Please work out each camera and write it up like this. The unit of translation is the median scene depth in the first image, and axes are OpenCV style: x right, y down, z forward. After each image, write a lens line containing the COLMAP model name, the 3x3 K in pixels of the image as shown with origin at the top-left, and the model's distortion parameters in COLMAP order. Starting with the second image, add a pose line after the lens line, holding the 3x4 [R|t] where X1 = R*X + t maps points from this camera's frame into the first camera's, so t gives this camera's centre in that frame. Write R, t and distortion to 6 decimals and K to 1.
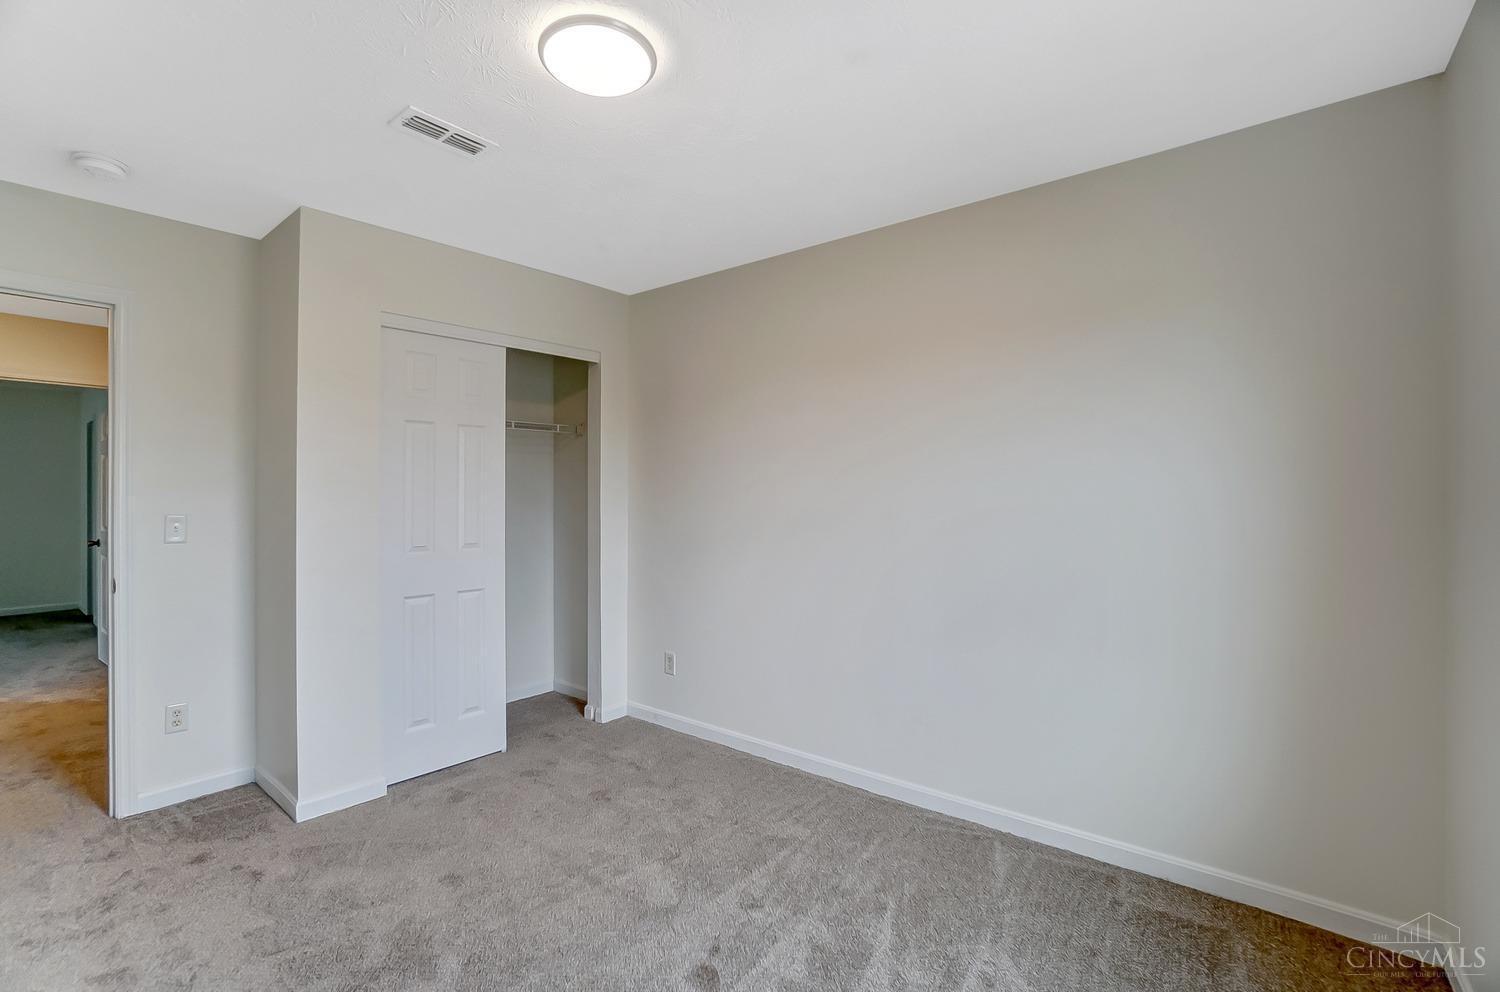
lens RADIAL K [[685.2, 0, 750.9], [0, 685.2, 488.7], [0, 0, 1]] dist [-0.034699, 0.017590]
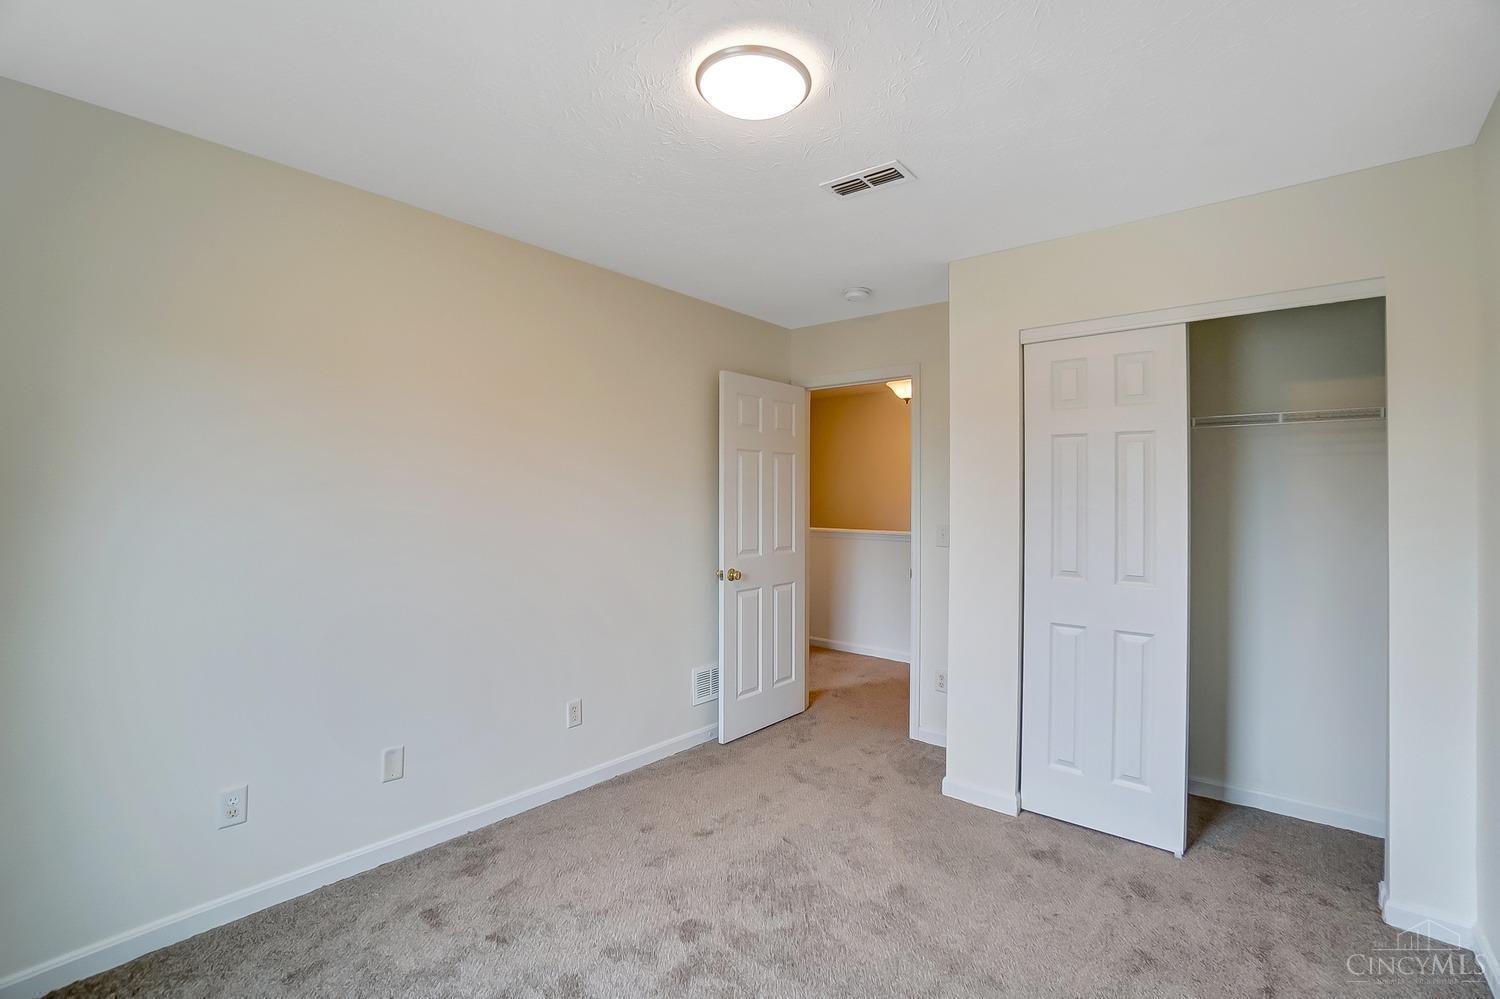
lens RADIAL K [[676.0, 0, 748.4], [0, 676.0, 490.9], [0, 0, 1]] dist [-0.000495, 0.000272]
pose [[-0.001922, -0.018571, -0.999826, 0.526938], [-0.004865, 0.999816, -0.018562, -0.005443], [0.999986, 0.004828, -0.002012, 0.690460]]
